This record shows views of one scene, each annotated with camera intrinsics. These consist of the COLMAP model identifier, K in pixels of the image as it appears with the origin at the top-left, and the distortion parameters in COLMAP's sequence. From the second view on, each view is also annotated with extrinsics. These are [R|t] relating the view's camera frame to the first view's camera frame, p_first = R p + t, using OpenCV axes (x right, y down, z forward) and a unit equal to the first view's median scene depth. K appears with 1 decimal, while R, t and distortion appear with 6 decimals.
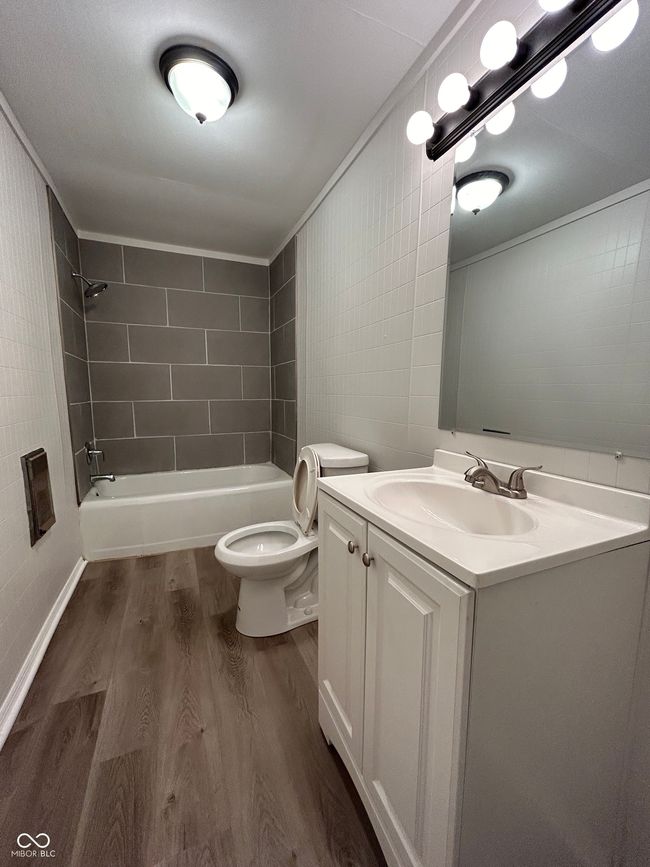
lens RADIAL K [[354.3, 0, 325.0], [0, 354.3, 433.5], [0, 0, 1]] dist [0.007475, -0.000066]
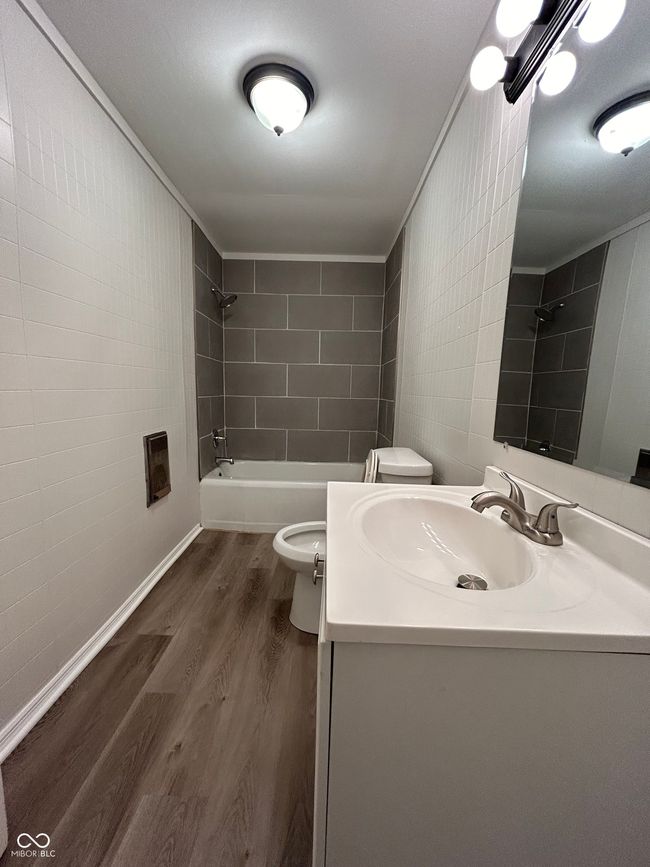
lens RADIAL K [[355.5, 0, 325.0], [0, 355.5, 433.5], [0, 0, 1]] dist [-0.001307, 0.006642]
pose [[0.910719, 0.072201, -0.406667, 0.193362], [-0.072022, 0.997278, 0.015768, -0.009147], [0.406699, 0.014928, 0.913440, 0.071739]]
